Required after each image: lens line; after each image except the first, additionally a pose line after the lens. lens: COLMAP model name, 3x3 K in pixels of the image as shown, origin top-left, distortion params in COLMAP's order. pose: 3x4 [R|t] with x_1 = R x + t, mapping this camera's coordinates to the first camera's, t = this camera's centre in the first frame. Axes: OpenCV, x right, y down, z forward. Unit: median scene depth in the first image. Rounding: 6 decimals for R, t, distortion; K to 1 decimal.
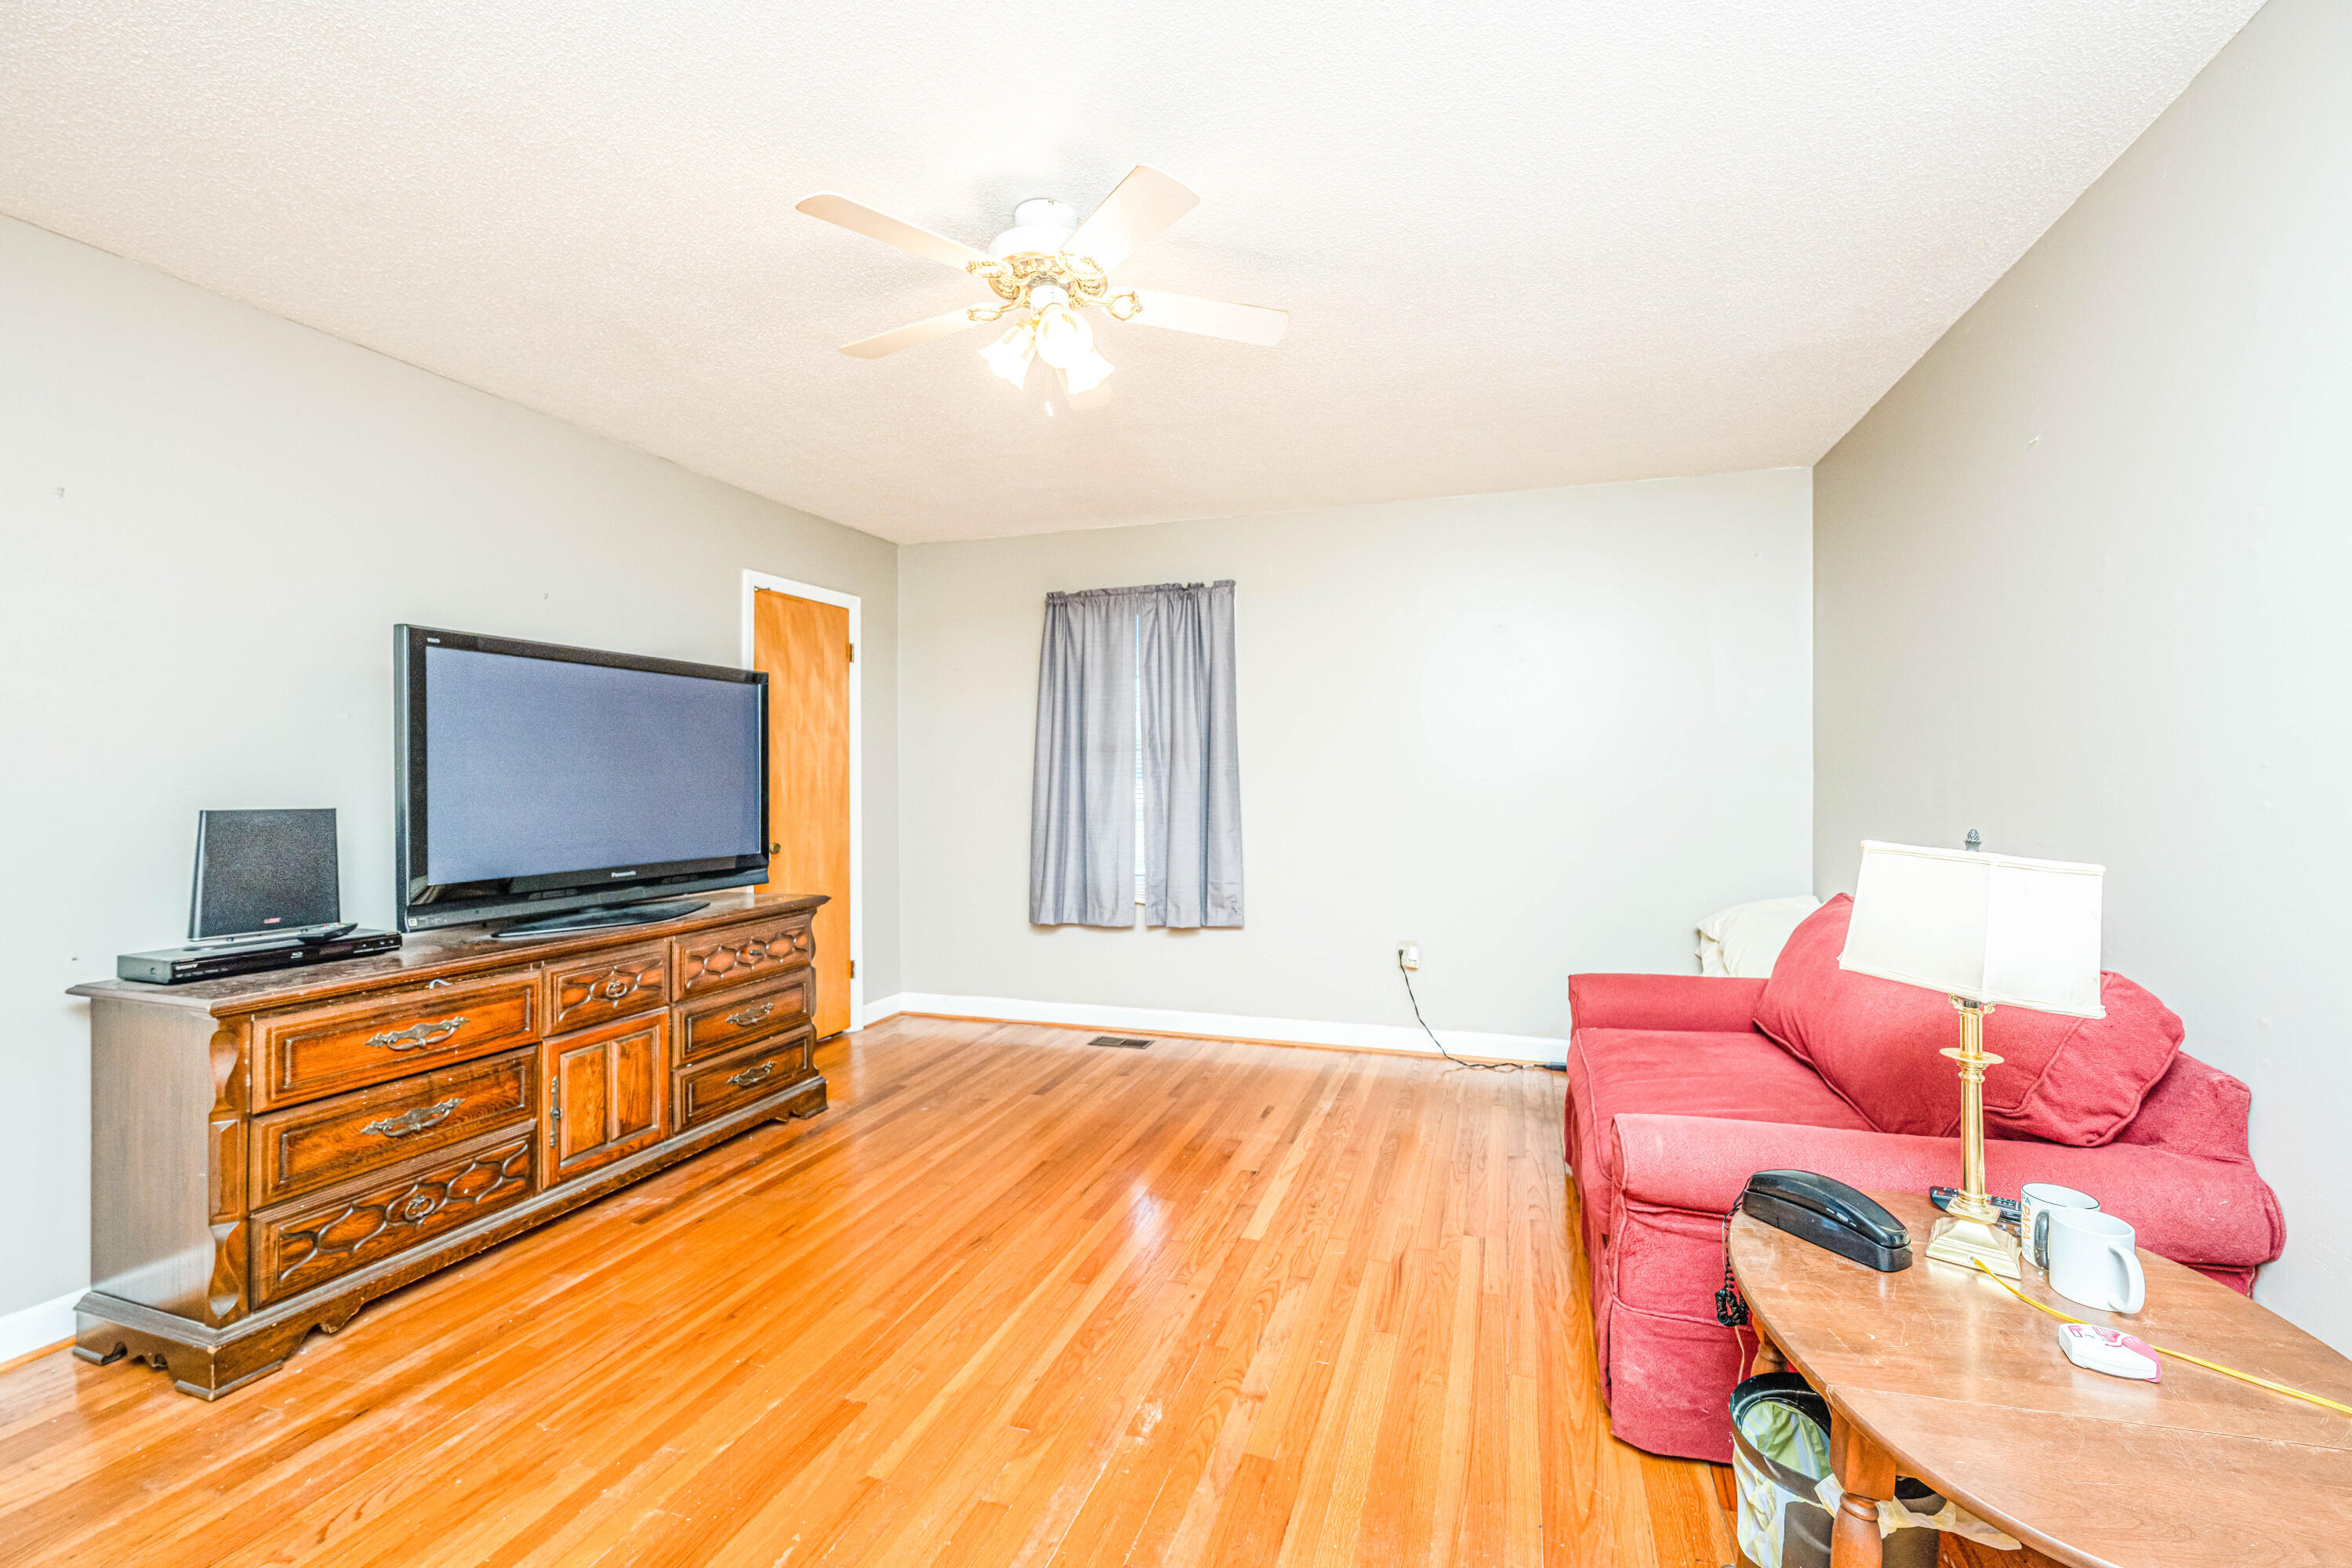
lens RADIAL K [[960.0, 0, 1172.9], [0, 960.0, 776.9], [0, 0, 1]] dist [-0.003538, -0.000168]
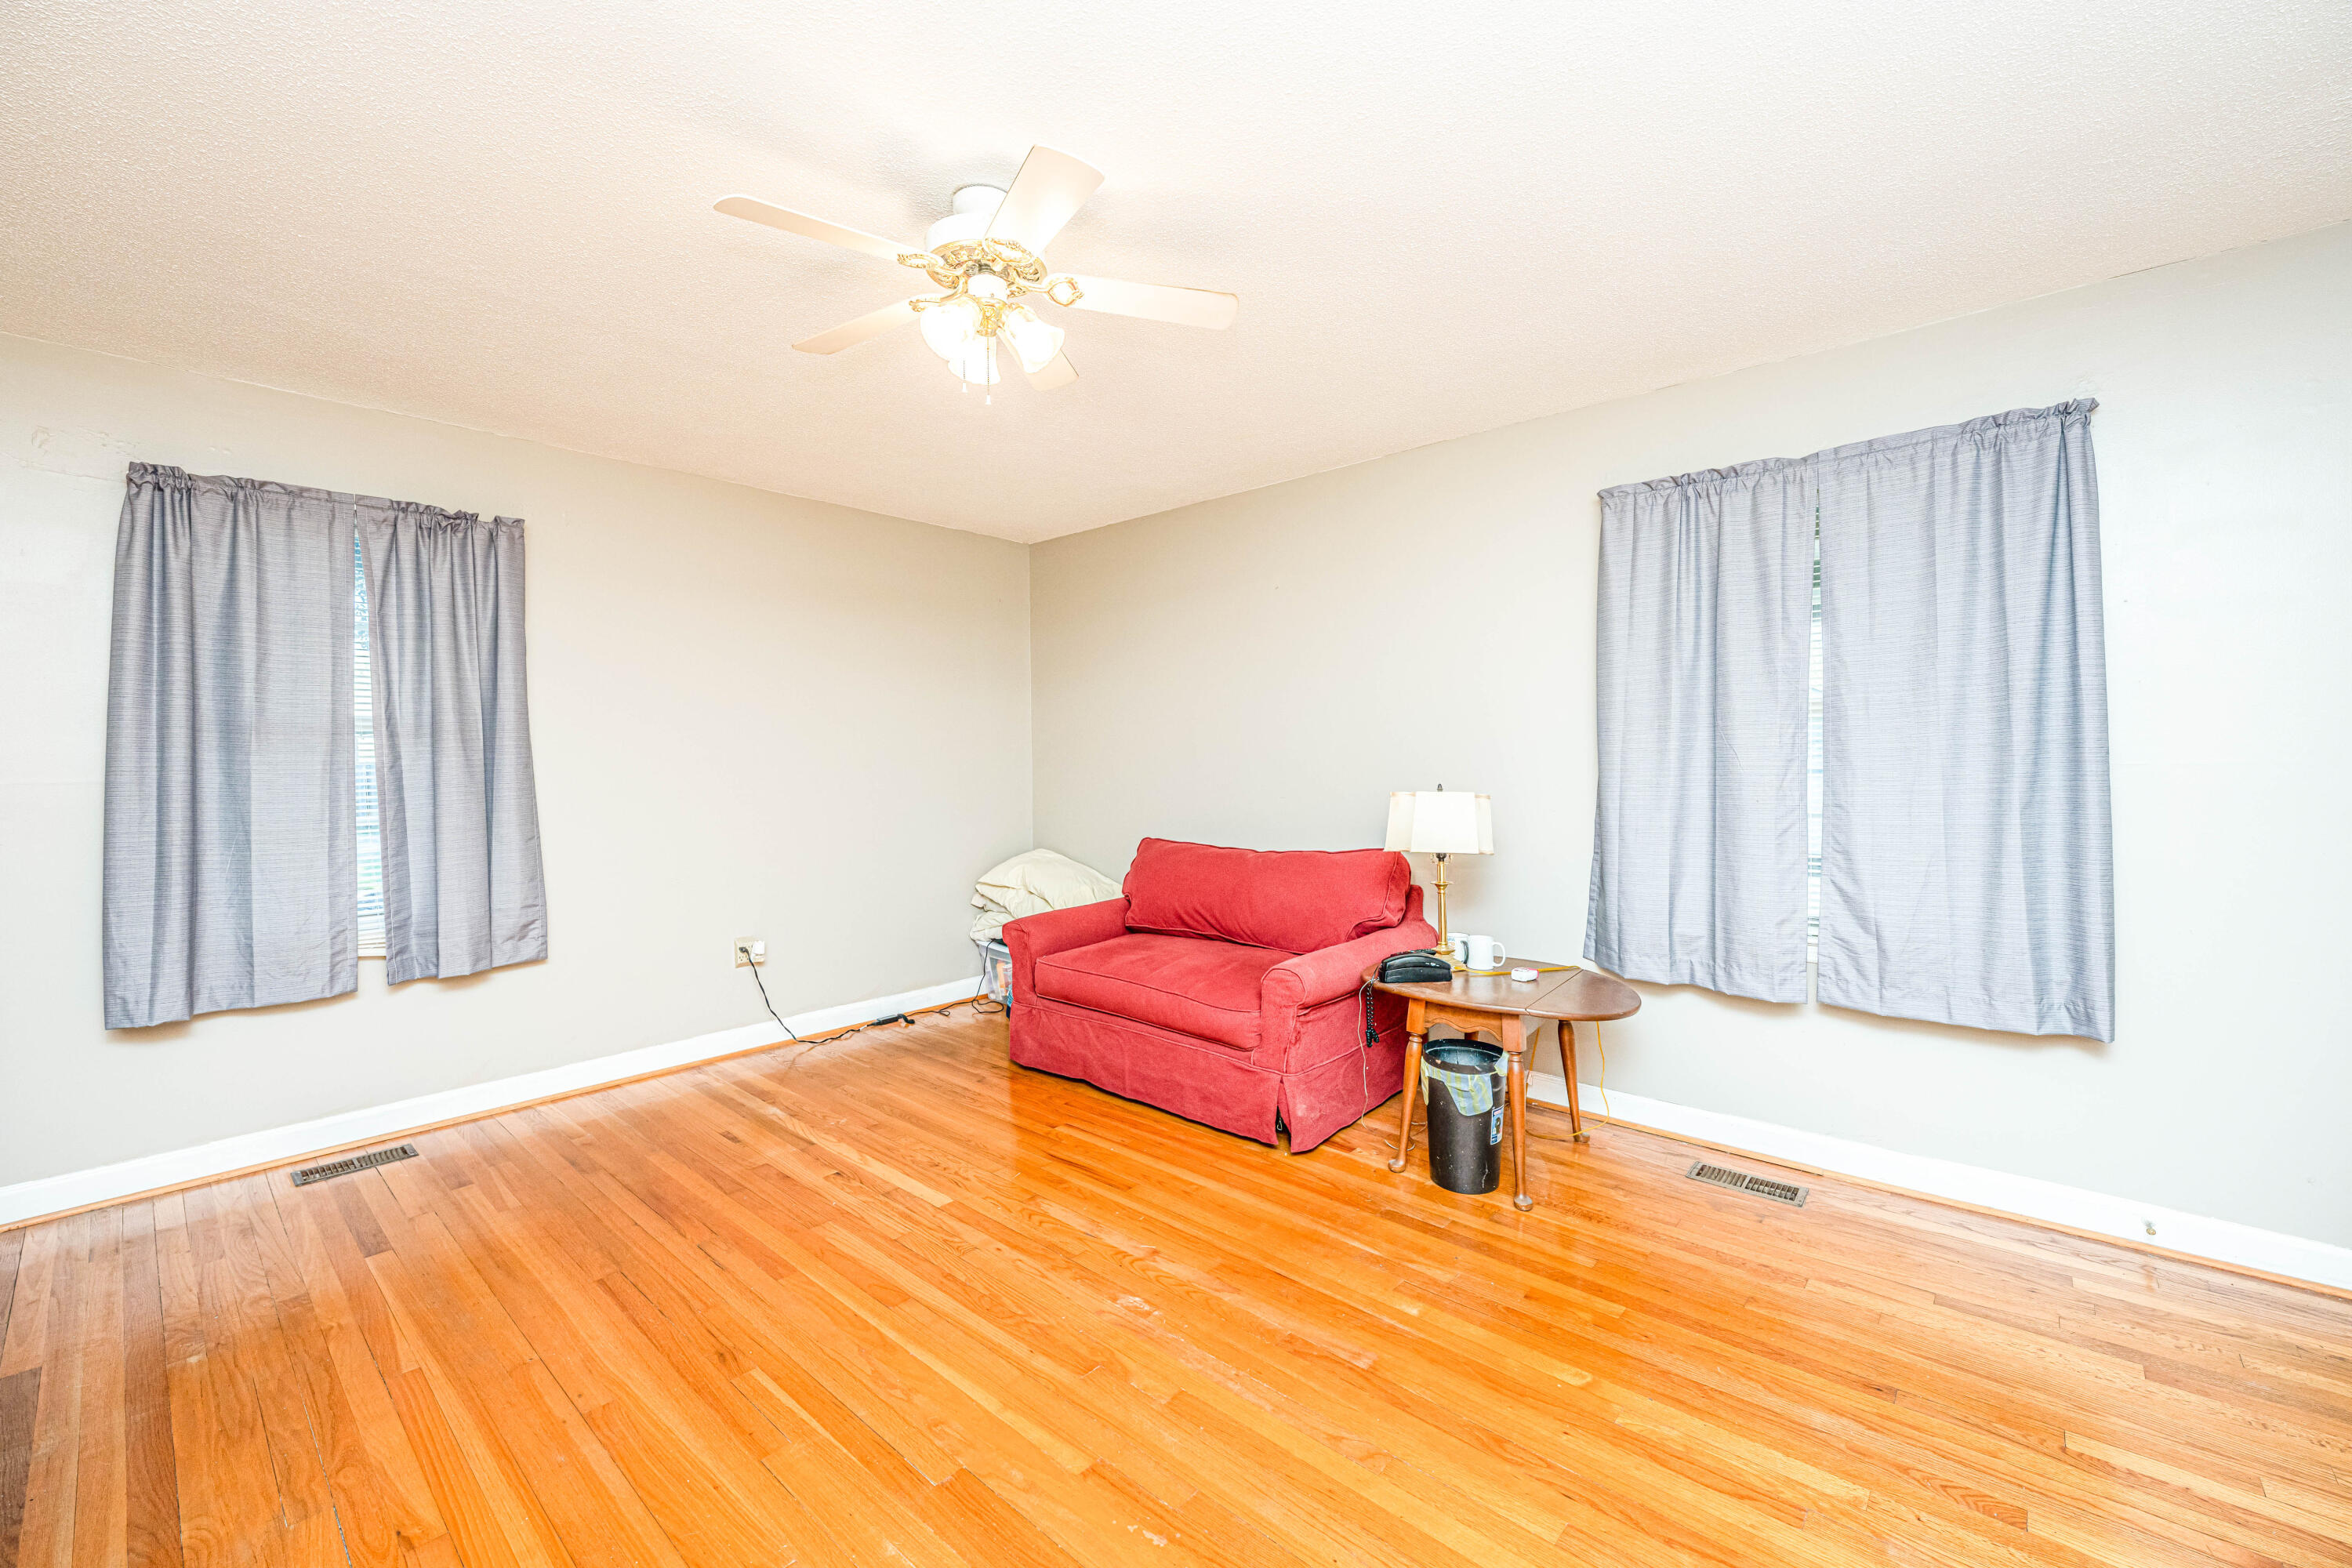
lens RADIAL K [[980.4, 0, 1180.4], [0, 980.4, 745.4], [0, 0, 1]] dist [-0.000826, 0.000003]
pose [[0.395985, 0.008952, 0.918214, -0.509924], [0.011266, 0.999830, -0.014606, -0.002381], [-0.918188, 0.016128, 0.395816, 0.206844]]
